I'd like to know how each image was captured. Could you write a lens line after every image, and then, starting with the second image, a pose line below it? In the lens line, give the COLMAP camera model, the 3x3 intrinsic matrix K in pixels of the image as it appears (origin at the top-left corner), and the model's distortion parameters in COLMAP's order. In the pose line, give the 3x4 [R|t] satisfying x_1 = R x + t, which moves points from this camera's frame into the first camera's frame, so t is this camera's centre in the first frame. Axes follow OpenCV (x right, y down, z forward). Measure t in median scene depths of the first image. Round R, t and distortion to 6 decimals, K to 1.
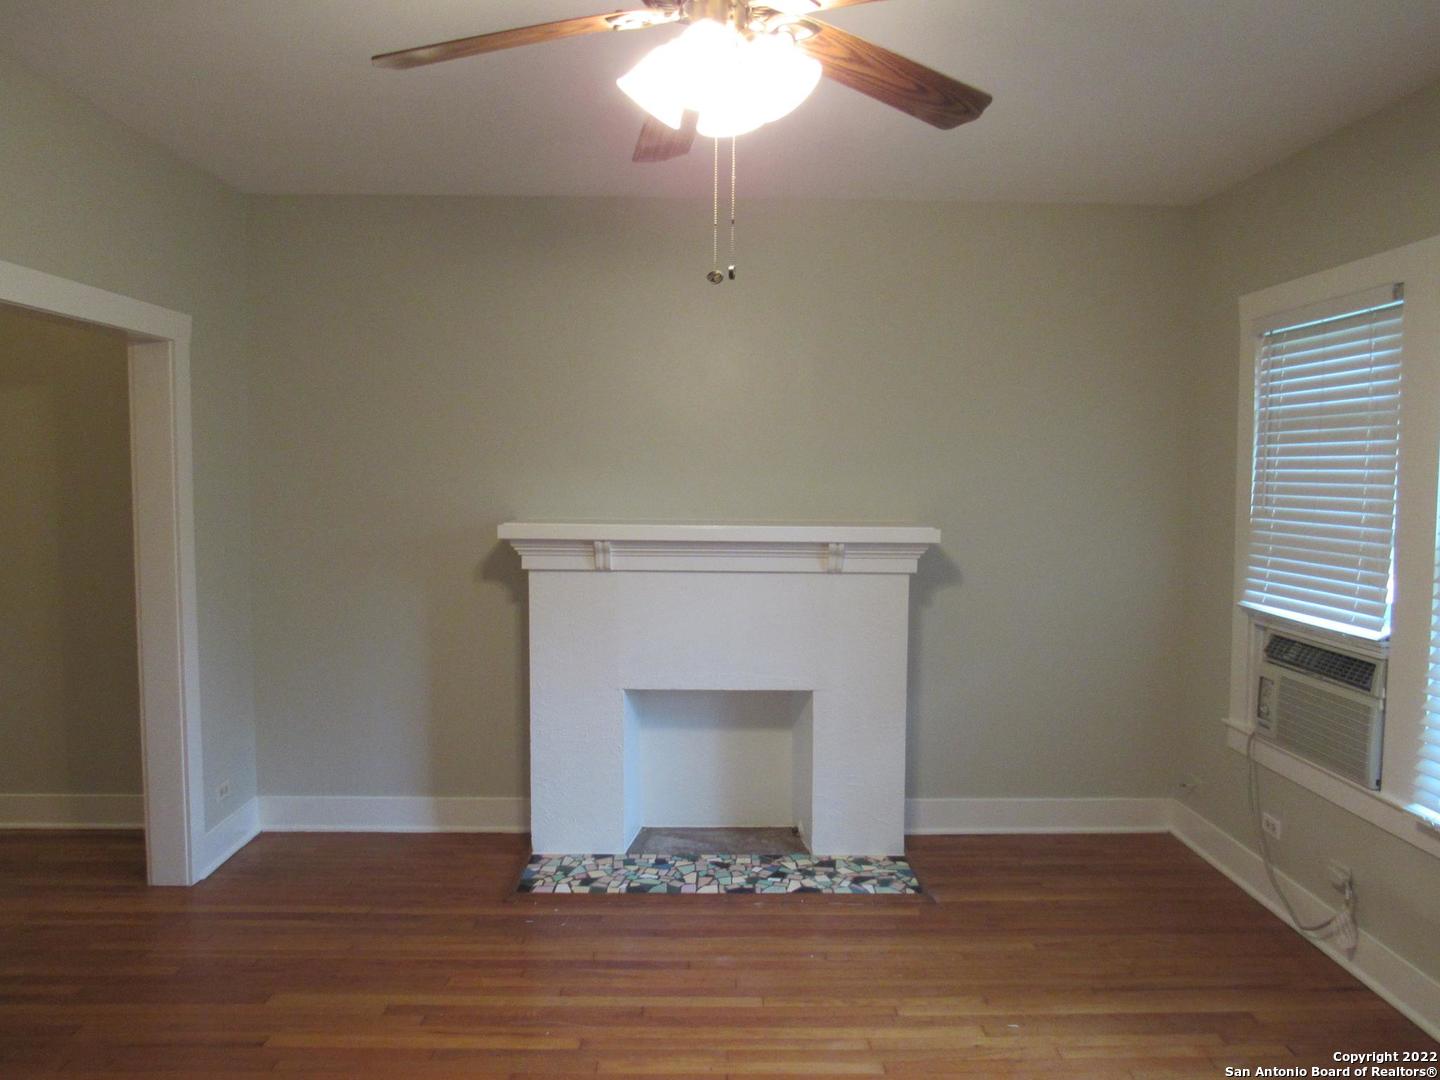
lens RADIAL K [[1031.4, 0, 721.0], [0, 1031.4, 540.1], [0, 0, 1]] dist [-0.028117, 0.010799]
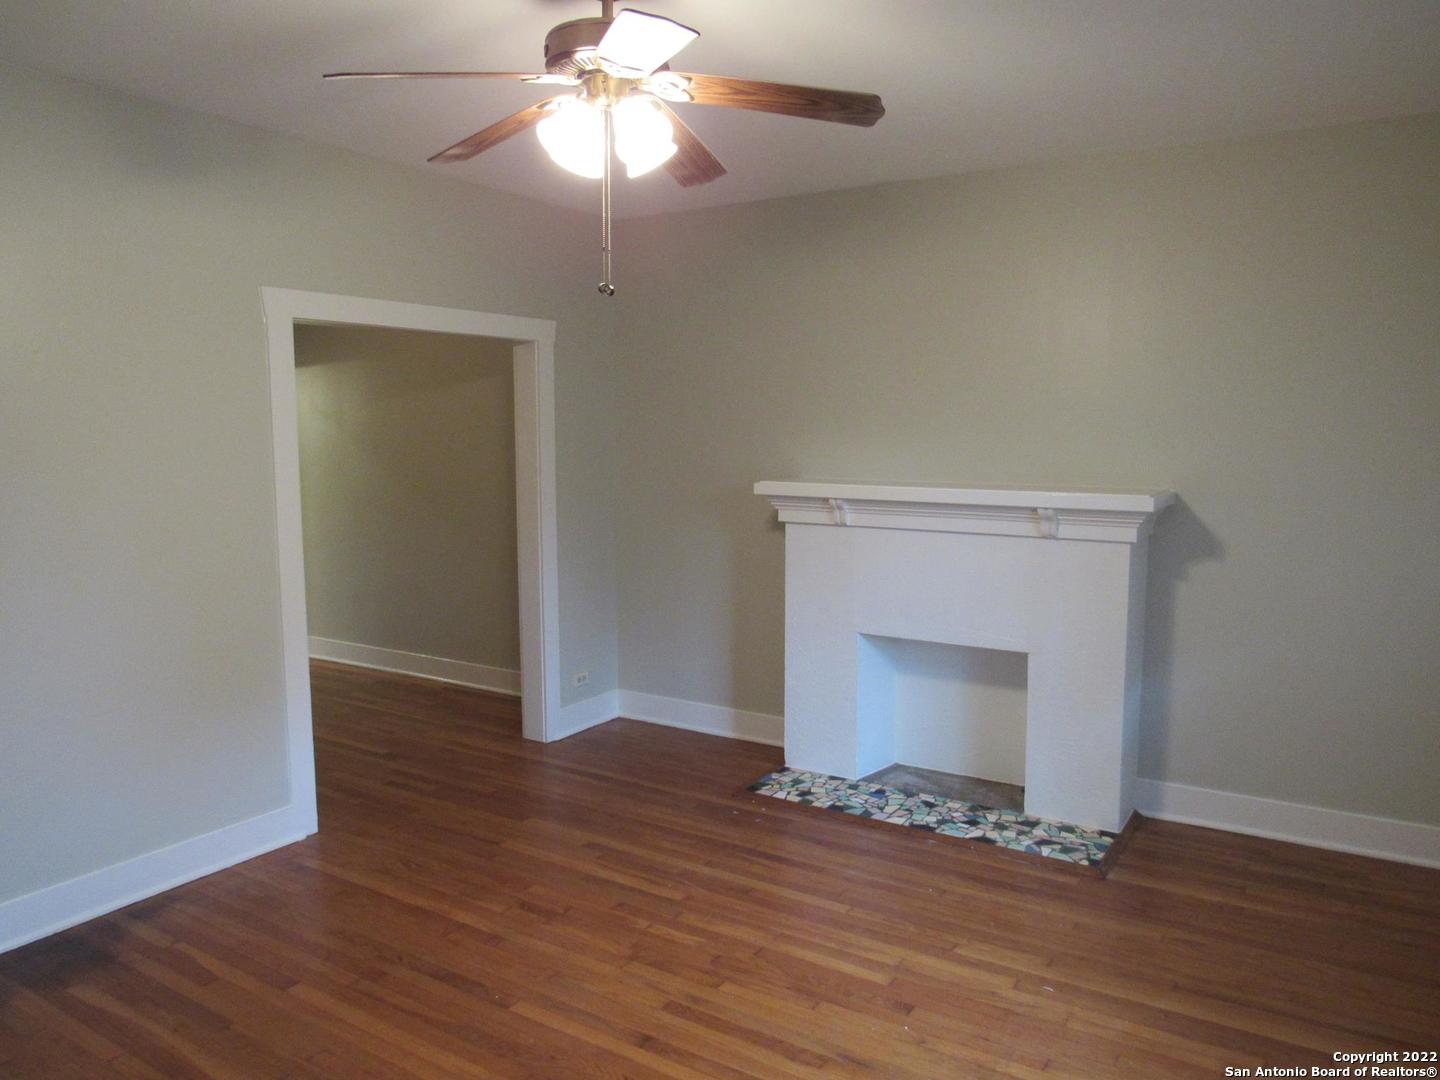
lens RADIAL K [[1031.4, 0, 744.4], [0, 1031.4, 527.8], [0, 0, 1]] dist [-0.028117, 0.010799]
pose [[0.837573, 0.044869, -0.544479, 0.429184], [-0.033636, 0.998966, 0.030580, 0.001175], [0.545288, -0.007299, 0.838217, -0.002421]]
